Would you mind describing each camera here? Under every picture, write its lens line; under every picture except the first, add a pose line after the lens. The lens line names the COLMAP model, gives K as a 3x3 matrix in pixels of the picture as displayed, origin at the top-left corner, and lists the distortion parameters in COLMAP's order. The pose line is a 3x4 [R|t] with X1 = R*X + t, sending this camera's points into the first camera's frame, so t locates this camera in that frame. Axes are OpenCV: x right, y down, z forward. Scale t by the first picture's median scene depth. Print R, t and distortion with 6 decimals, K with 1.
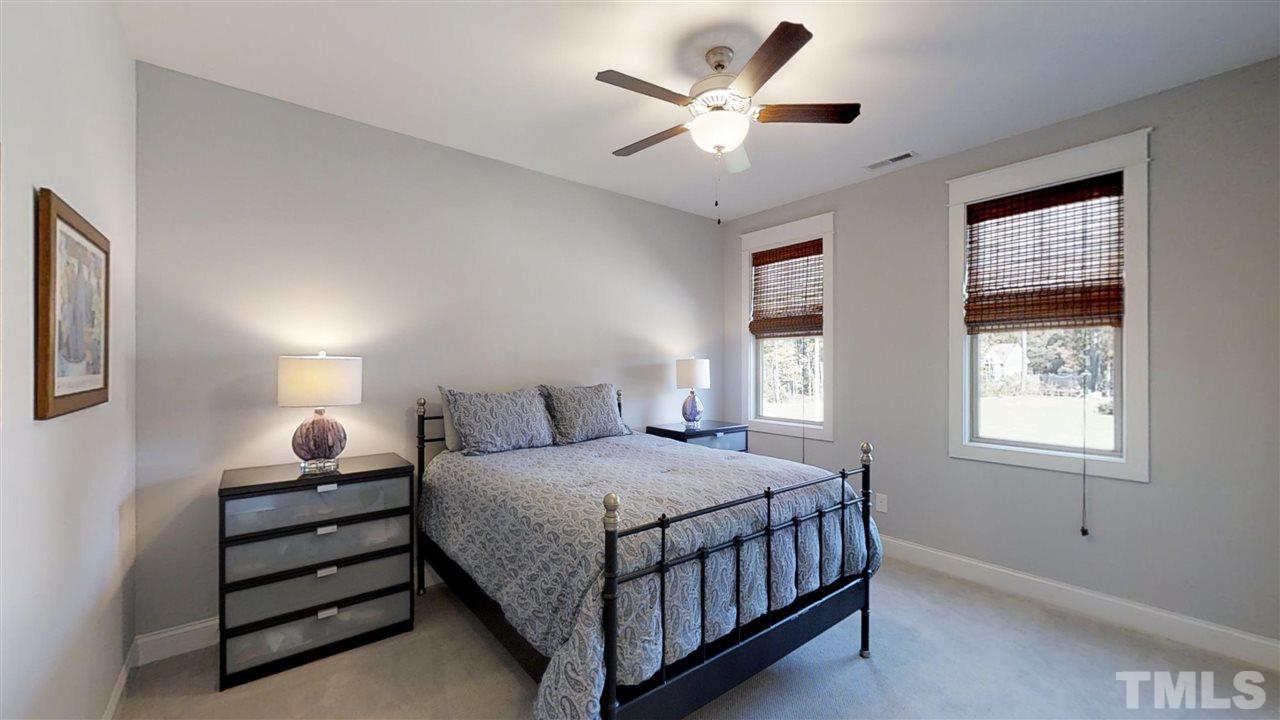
lens RADIAL K [[484.8, 0, 640.2], [0, 484.8, 364.2], [0, 0, 1]] dist [-0.000705, -0.000286]
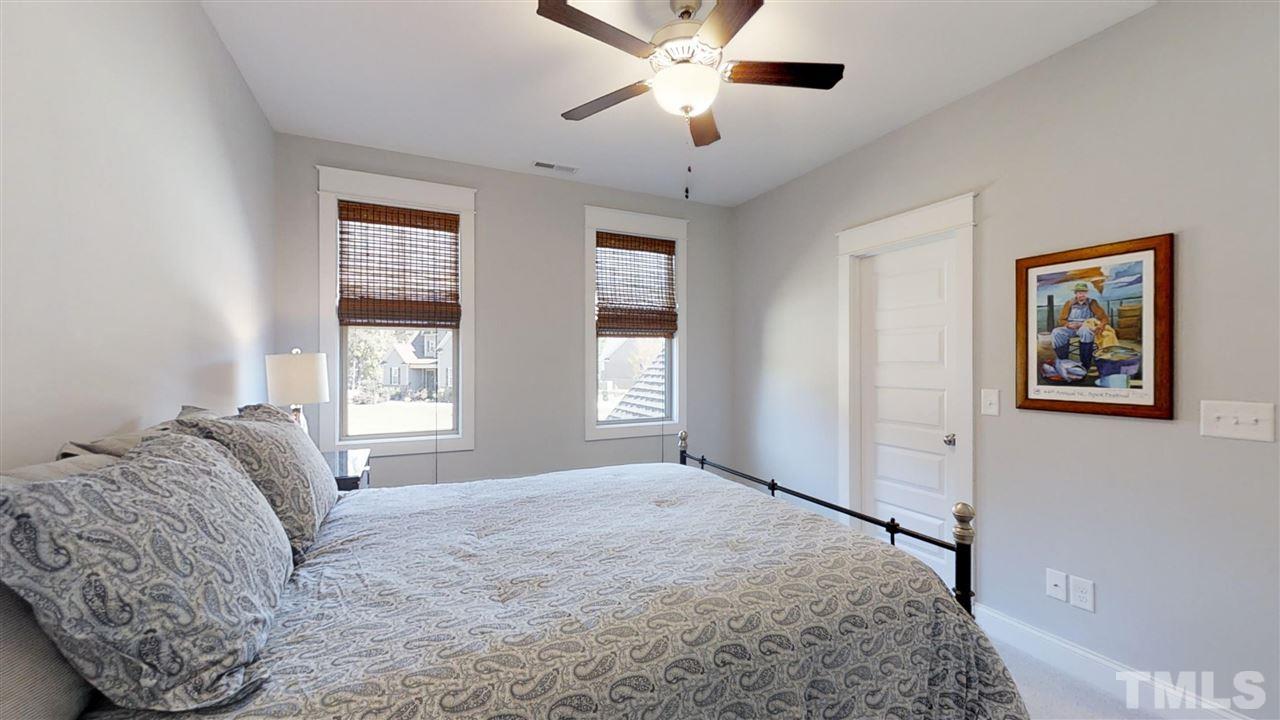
lens RADIAL K [[484.8, 0, 640.2], [0, 484.8, 364.2], [0, 0, 1]] dist [-0.000705, -0.000286]
pose [[0.230062, -0.002948, 0.973172, -0.488043], [0.000433, 0.999996, 0.002927, 0.001934], [-0.973176, -0.000252, 0.230062, 0.624808]]
